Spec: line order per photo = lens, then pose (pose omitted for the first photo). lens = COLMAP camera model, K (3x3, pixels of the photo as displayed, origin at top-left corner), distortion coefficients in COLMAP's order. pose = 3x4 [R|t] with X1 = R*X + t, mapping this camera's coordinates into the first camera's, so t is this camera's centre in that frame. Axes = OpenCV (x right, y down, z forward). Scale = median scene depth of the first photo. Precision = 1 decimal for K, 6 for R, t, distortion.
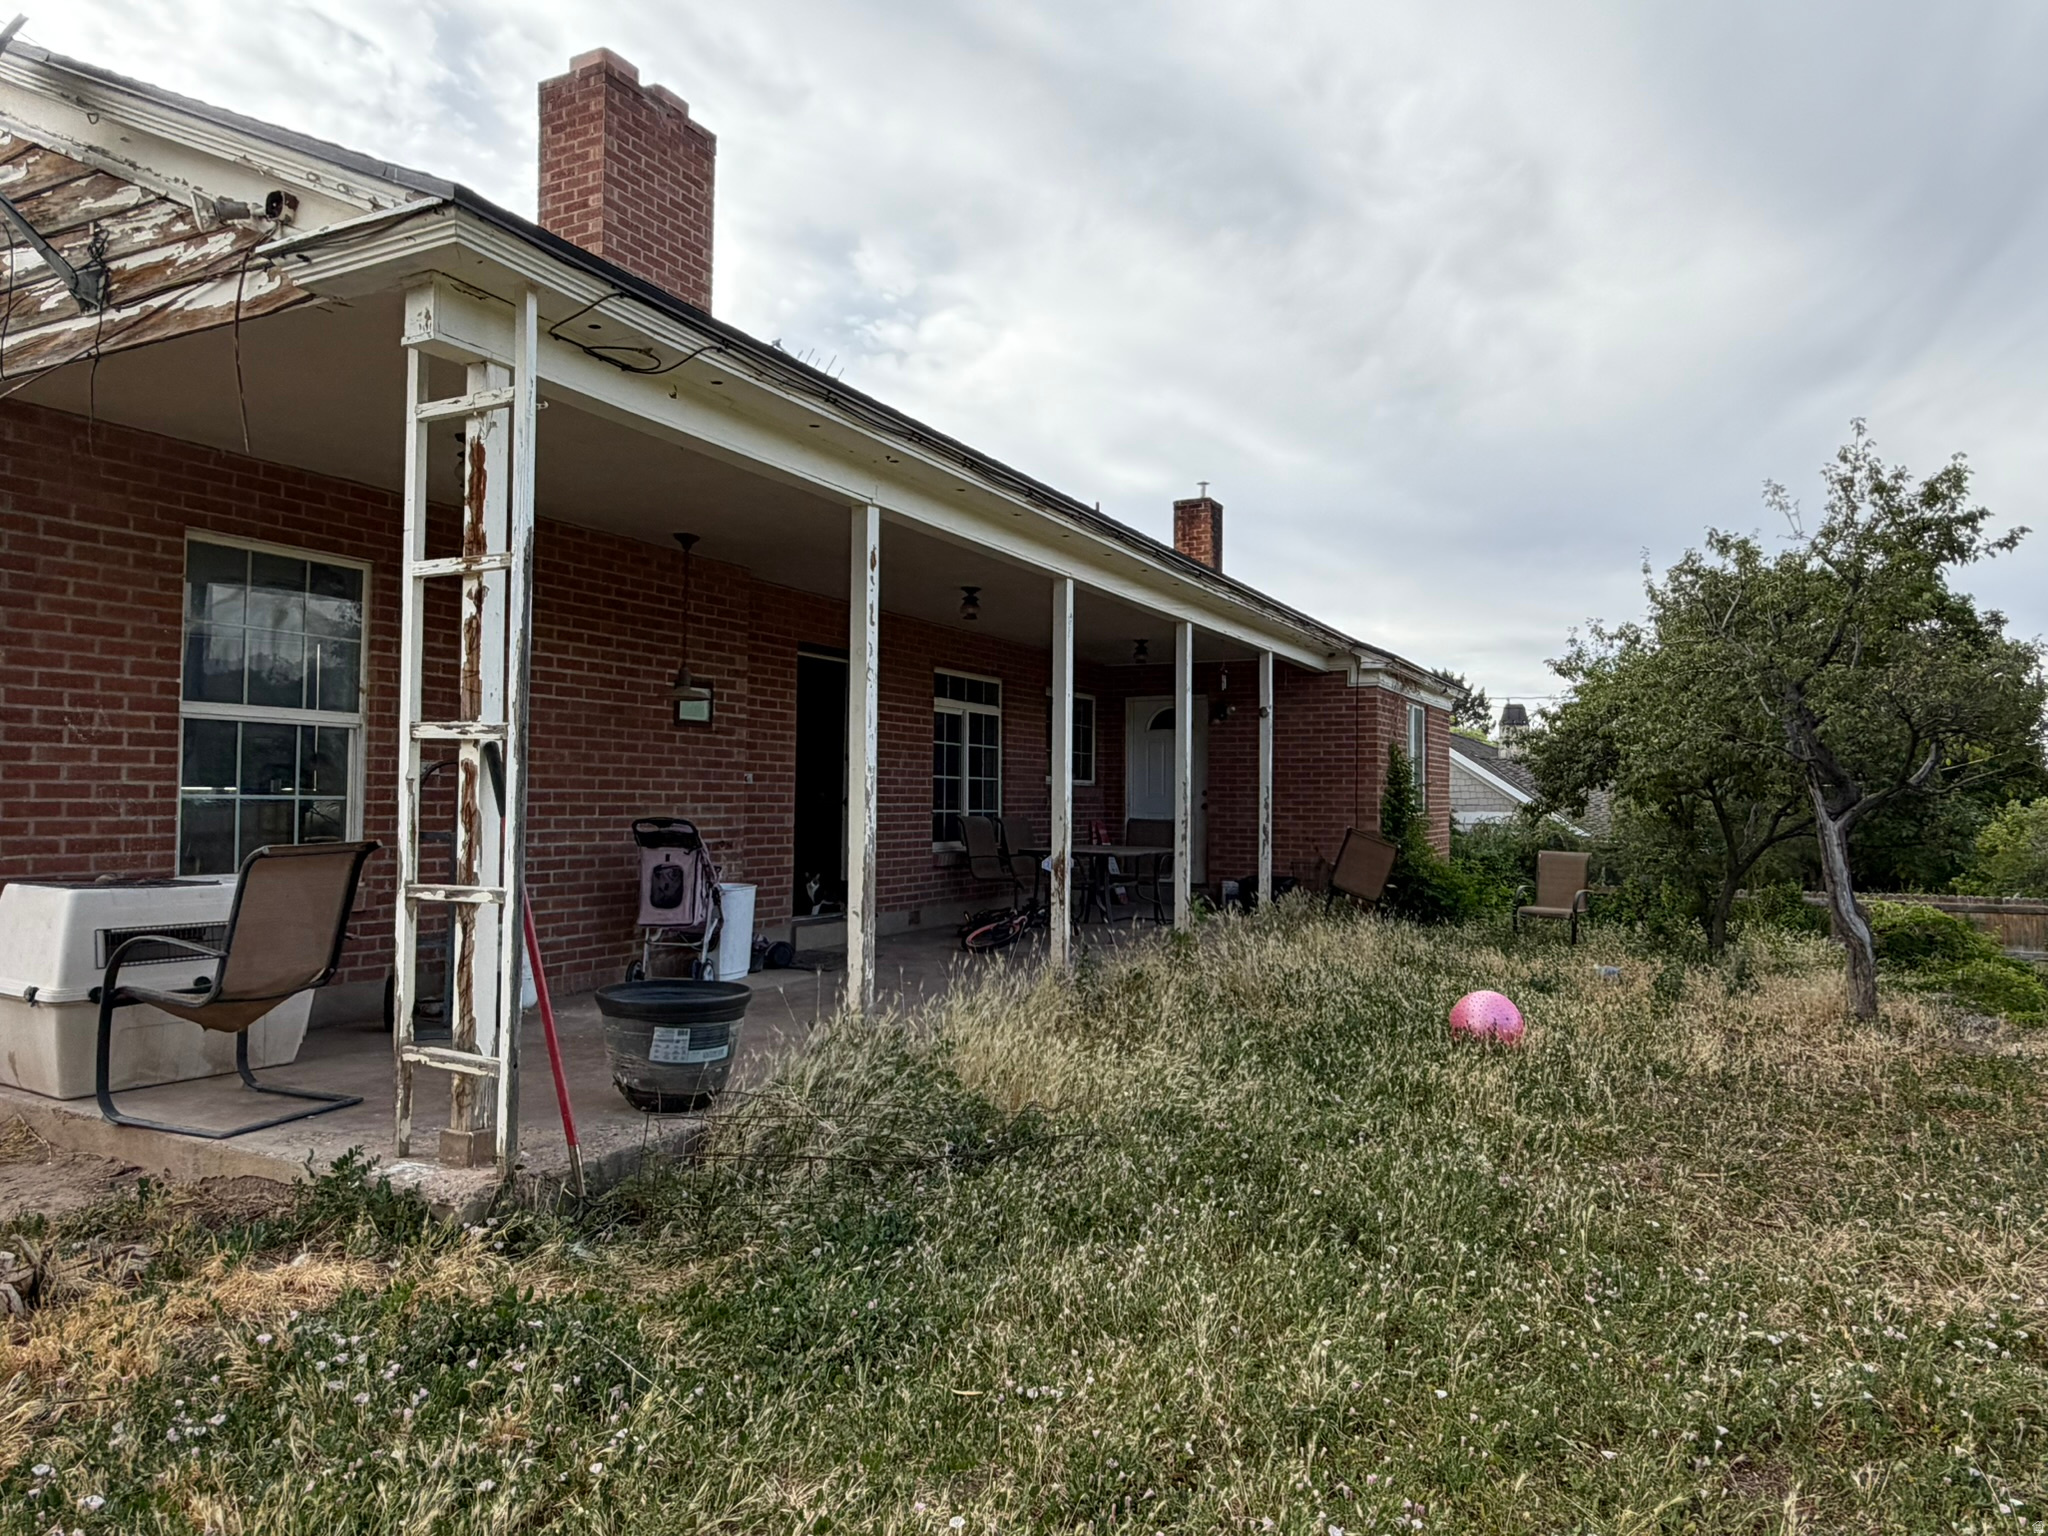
lens RADIAL K [[1311.8, 0, 1013.0], [0, 1311.8, 759.9], [0, 0, 1]] dist [-0.016290, 0.009174]
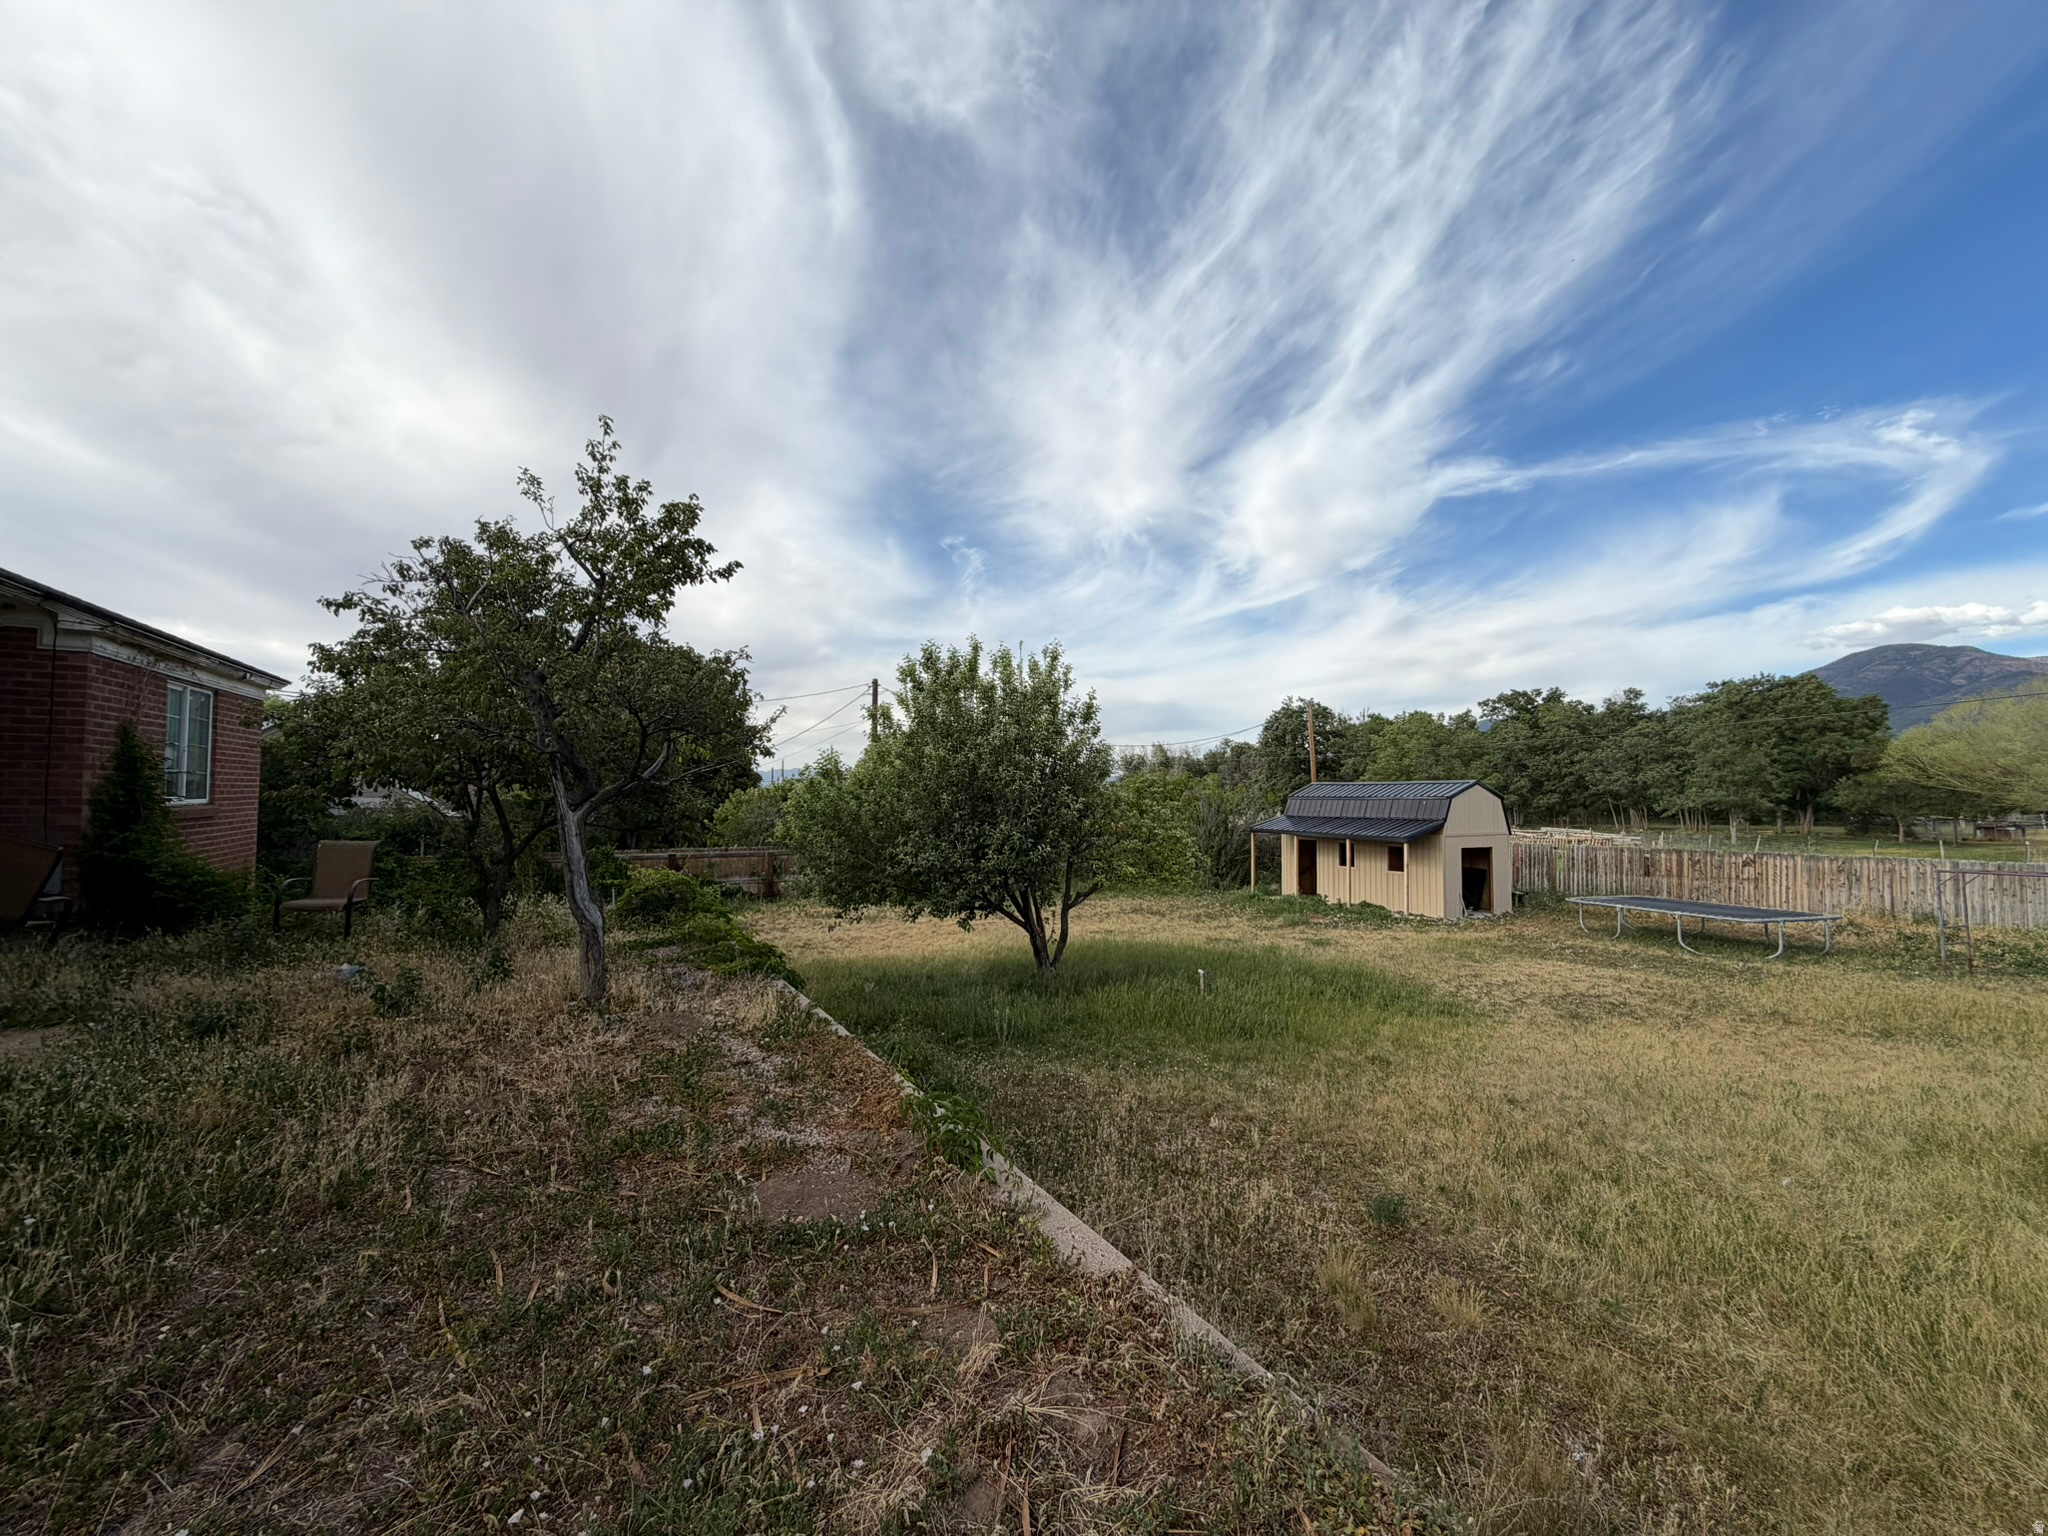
lens RADIAL K [[819.8, 0, 1013.6], [0, 819.8, 760.5], [0, 0, 1]] dist [-0.002647, 0.000123]
pose [[0.559572, 0.032517, 0.828143, 0.285648], [-0.029365, 0.999381, -0.019398, 0.008635], [-0.828261, -0.013464, 0.560180, 0.349007]]
